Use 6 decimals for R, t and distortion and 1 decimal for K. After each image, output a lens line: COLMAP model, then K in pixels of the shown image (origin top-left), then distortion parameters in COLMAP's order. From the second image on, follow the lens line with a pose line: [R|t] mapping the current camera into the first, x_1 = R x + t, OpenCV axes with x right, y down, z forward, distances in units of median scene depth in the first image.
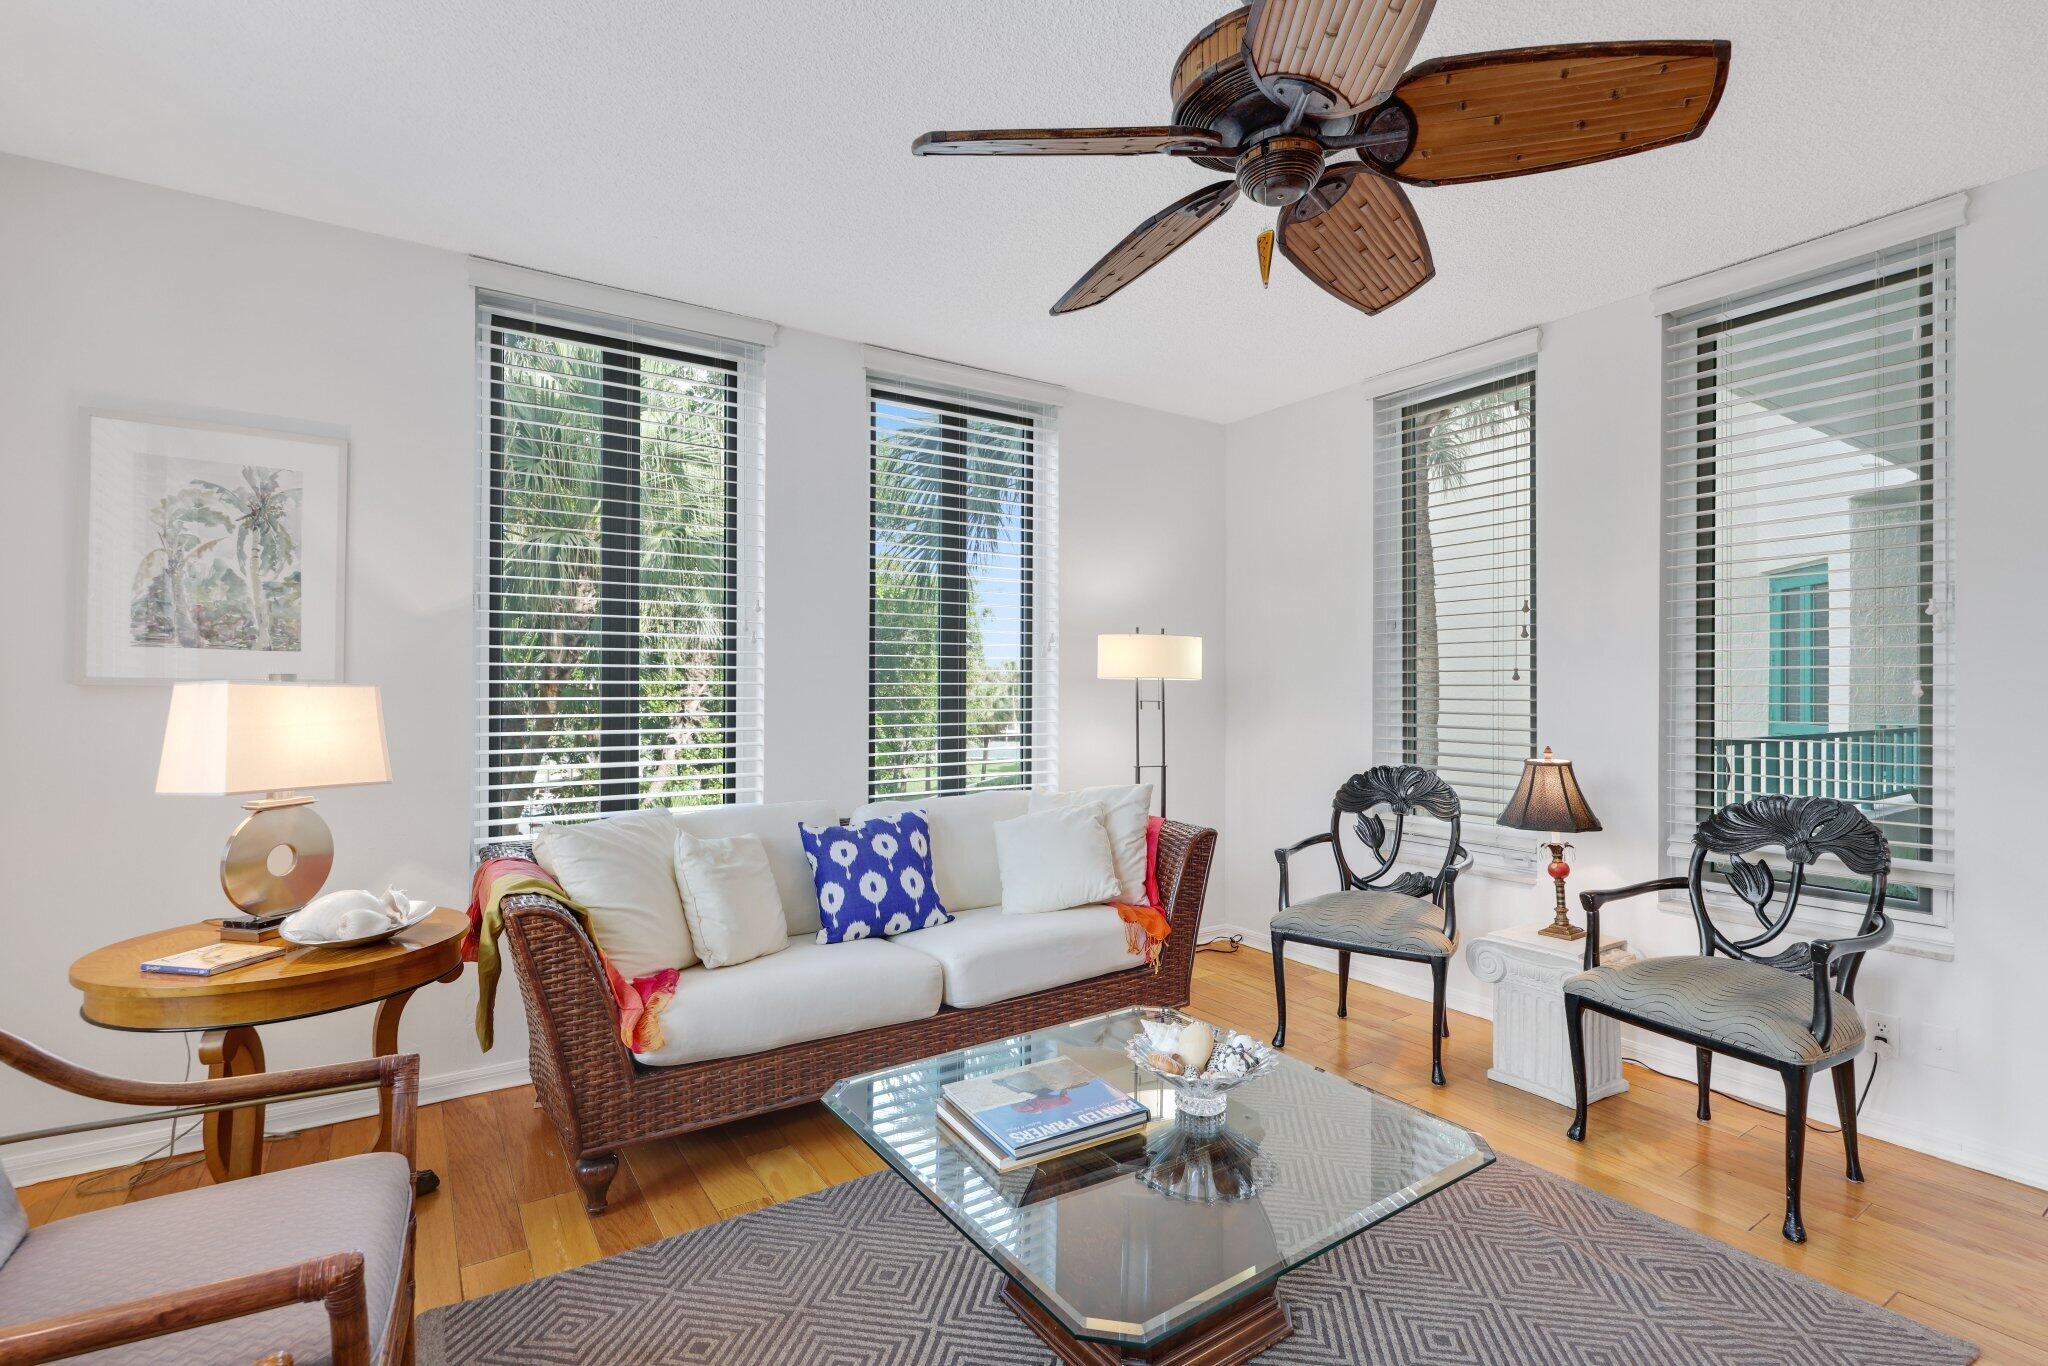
lens RADIAL K [[939.9, 0, 1024.0], [0, 939.9, 683.0], [0, 0, 1]] dist [0.000882, -0.000084]
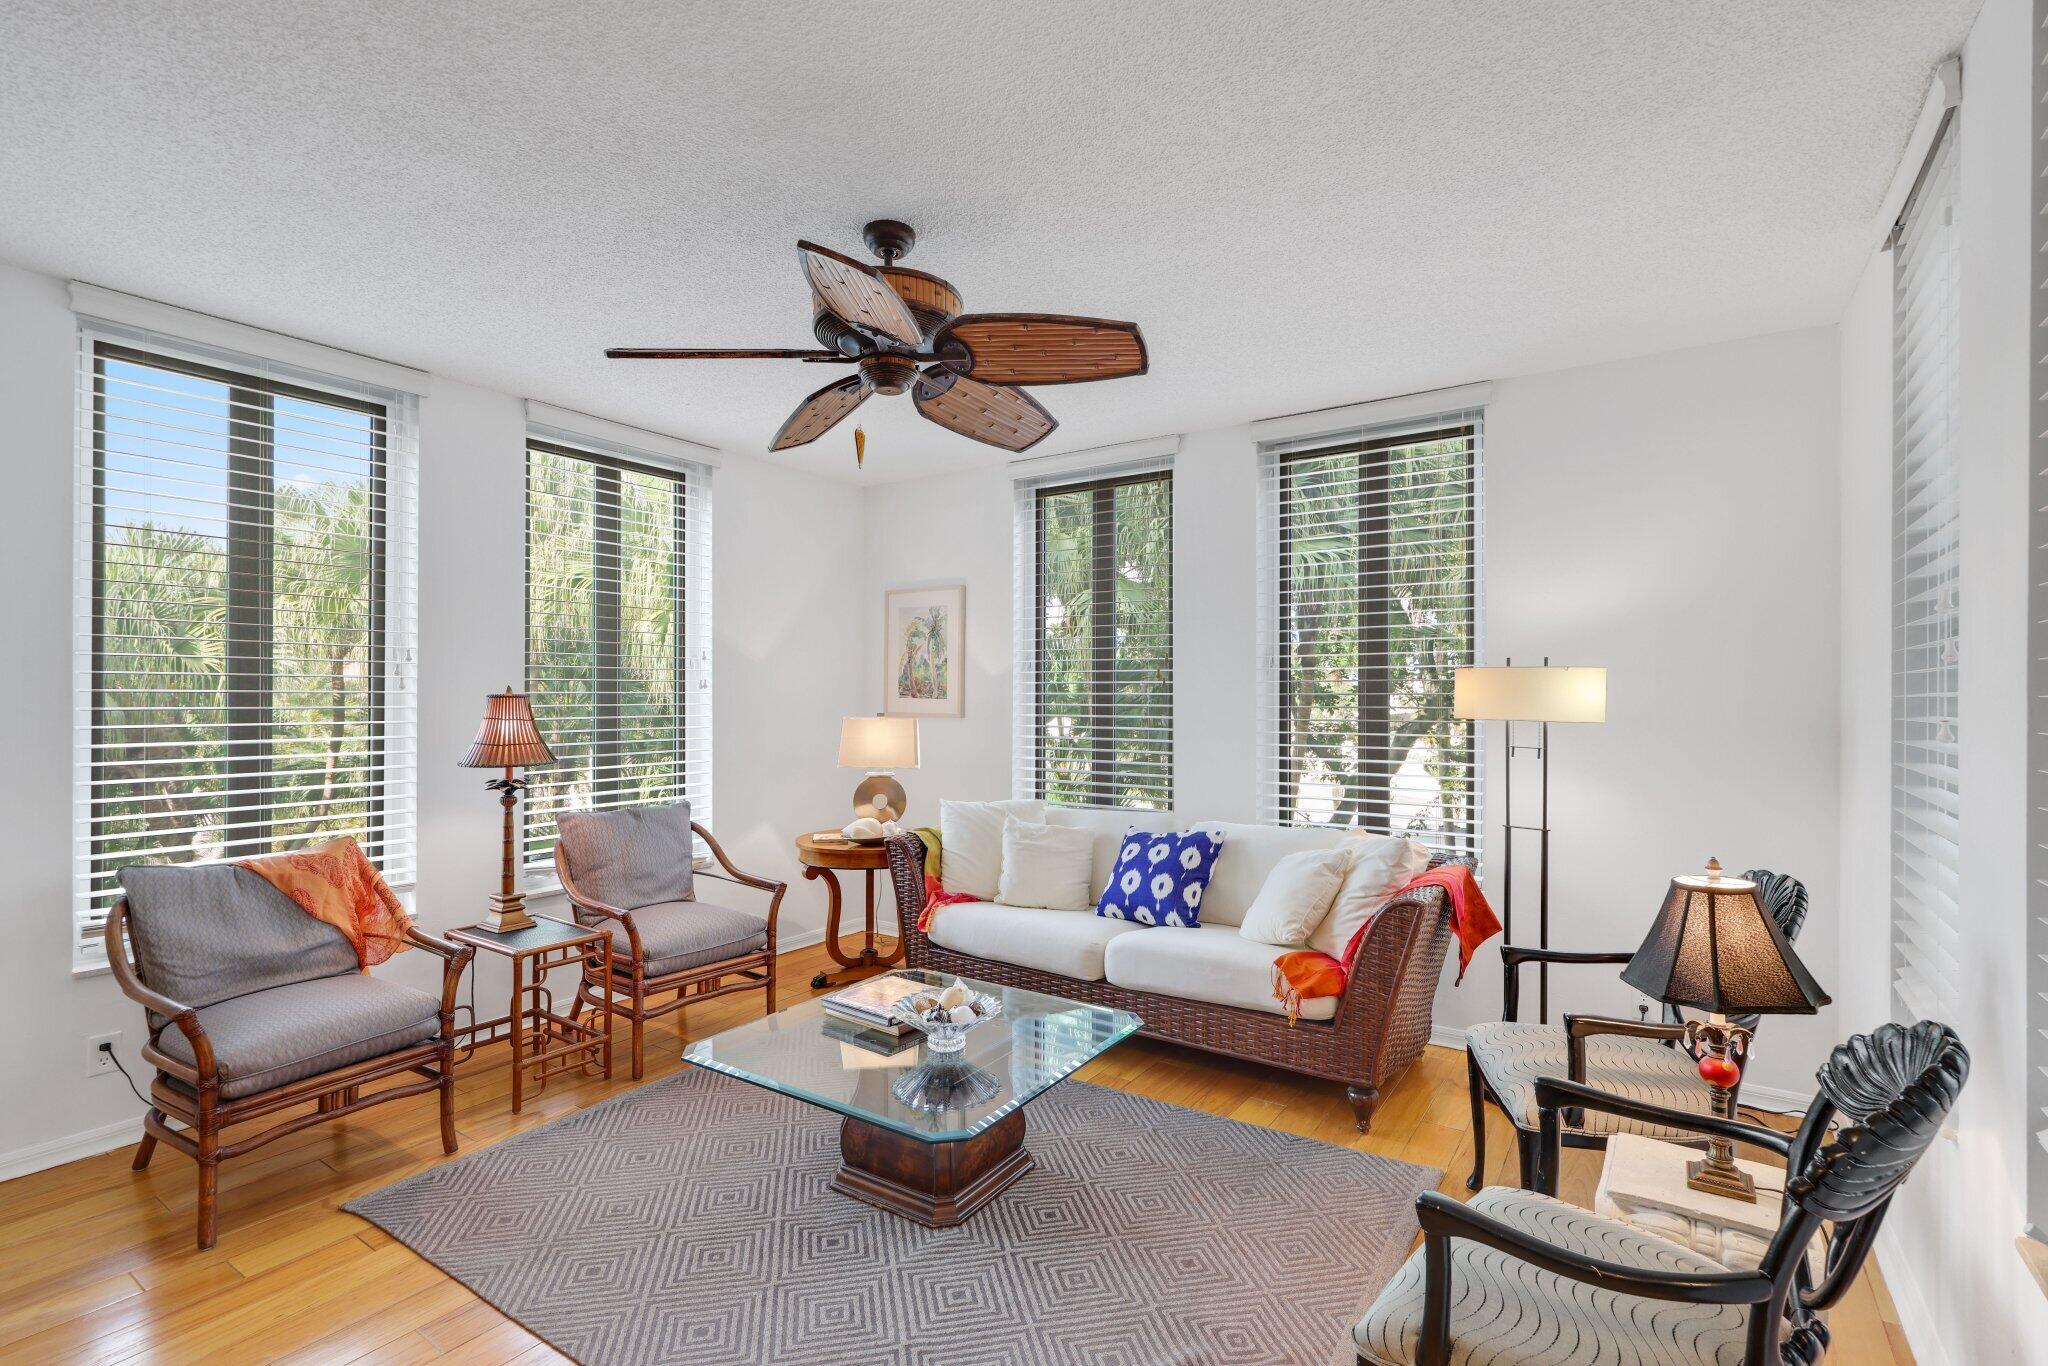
lens RADIAL K [[939.9, 0, 1024.0], [0, 939.9, 683.0], [0, 0, 1]] dist [0.000882, -0.000084]
pose [[0.372006, -0.015019, -0.928109, 1.040632], [0.000395, 0.999872, -0.016022, -0.034165], [0.928230, 0.005594, 0.371964, 0.416587]]
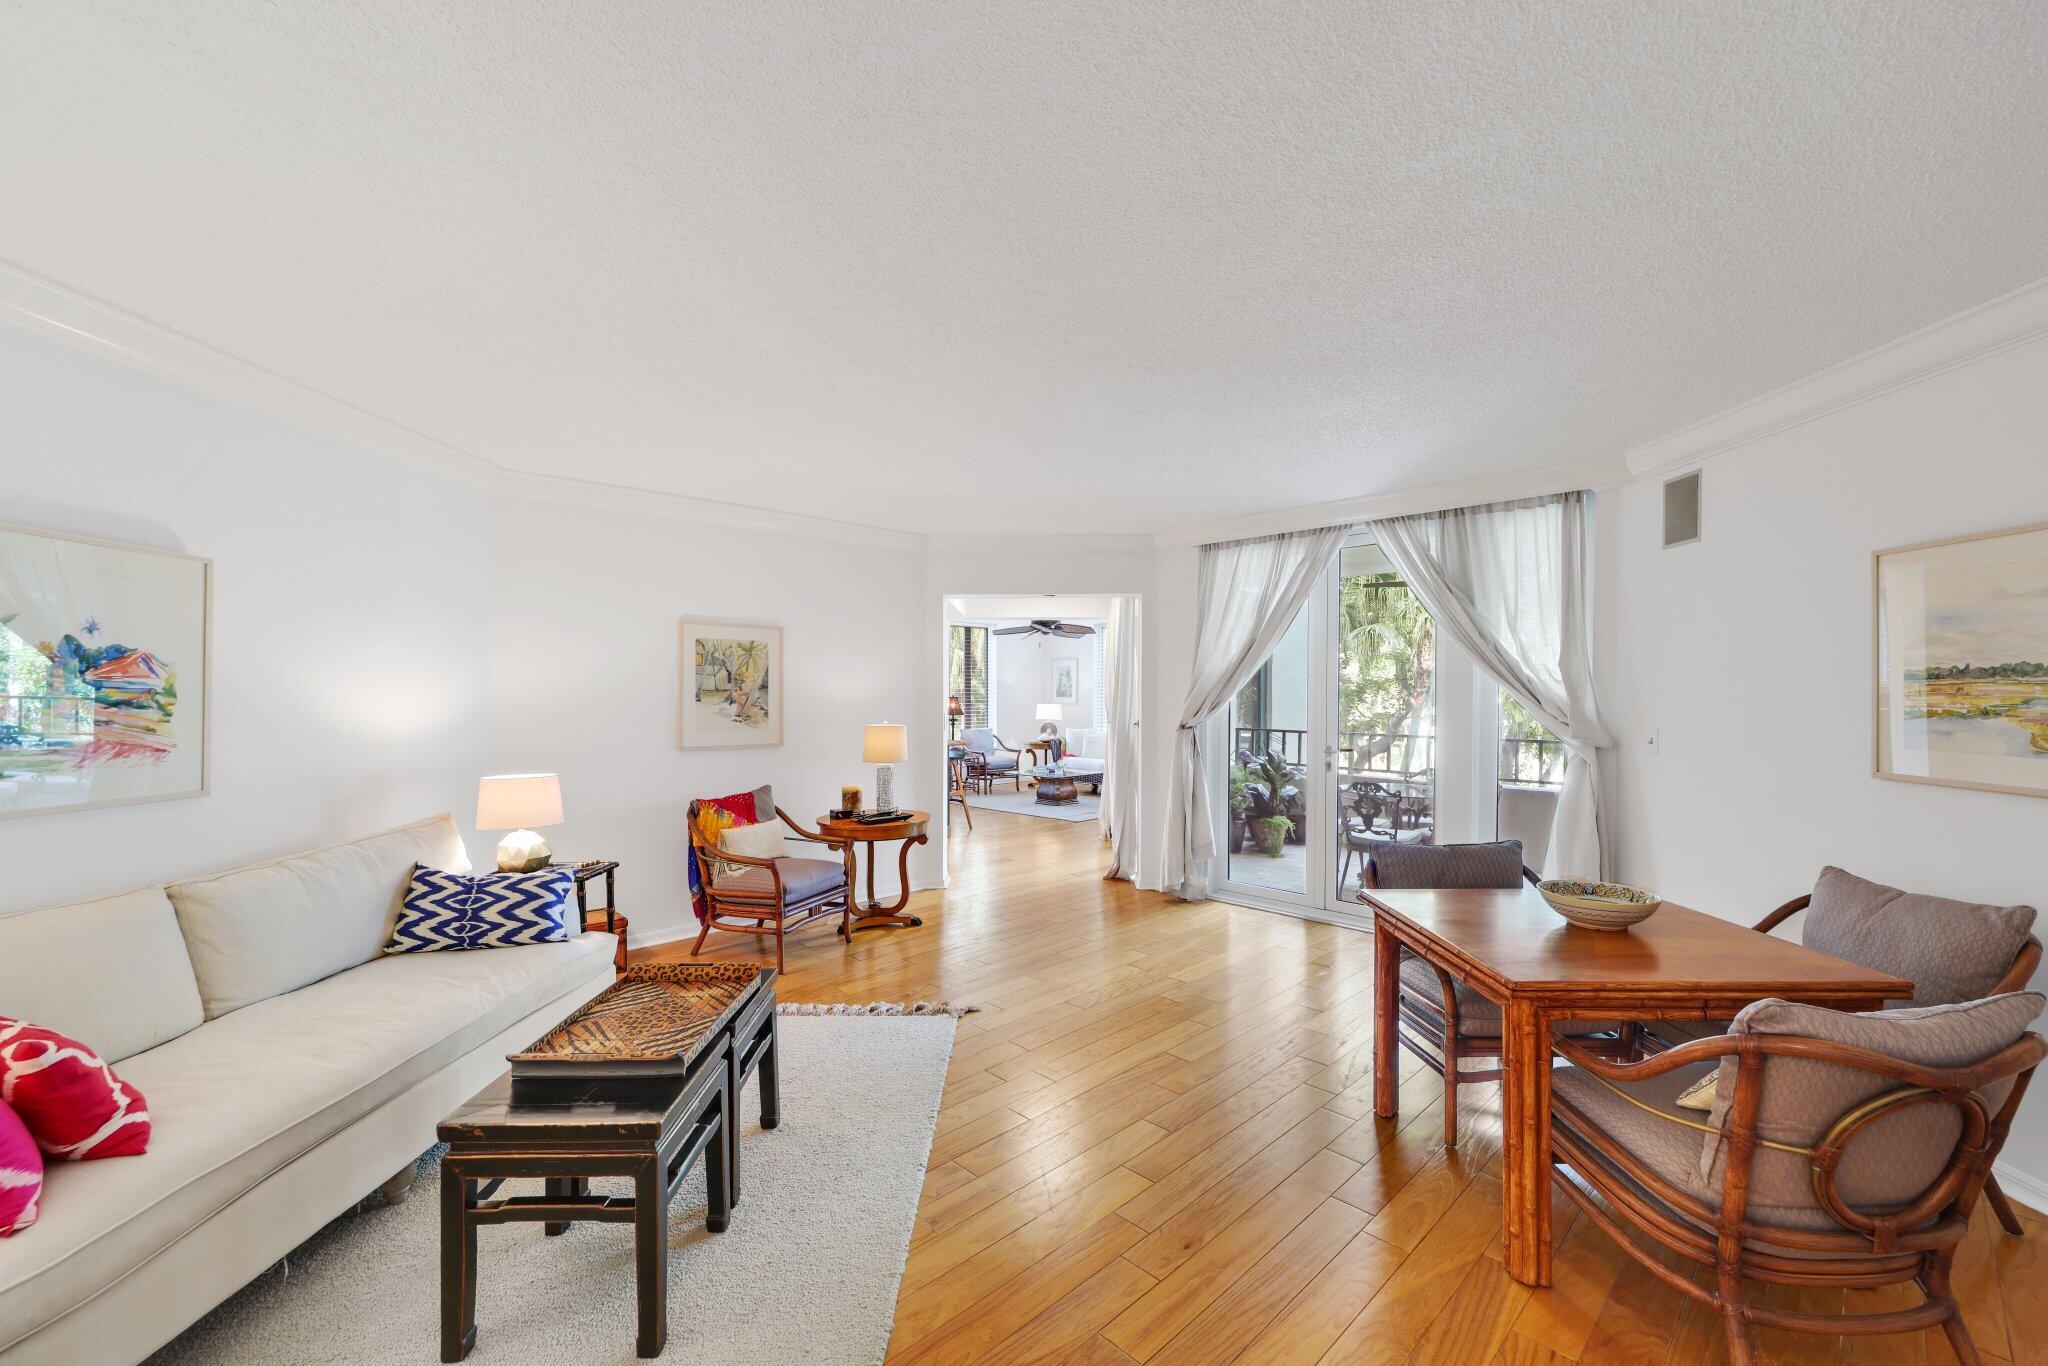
lens RADIAL K [[810.4, 0, 993.1], [0, 810.4, 710.0], [0, 0, 1]] dist [0.000612, -0.000019]
pose [[0.132417, 0.017119, -0.991046, 3.845142], [0.000653, 0.999849, 0.017358, -0.044718], [0.991194, -0.002946, 0.132386, -0.108208]]
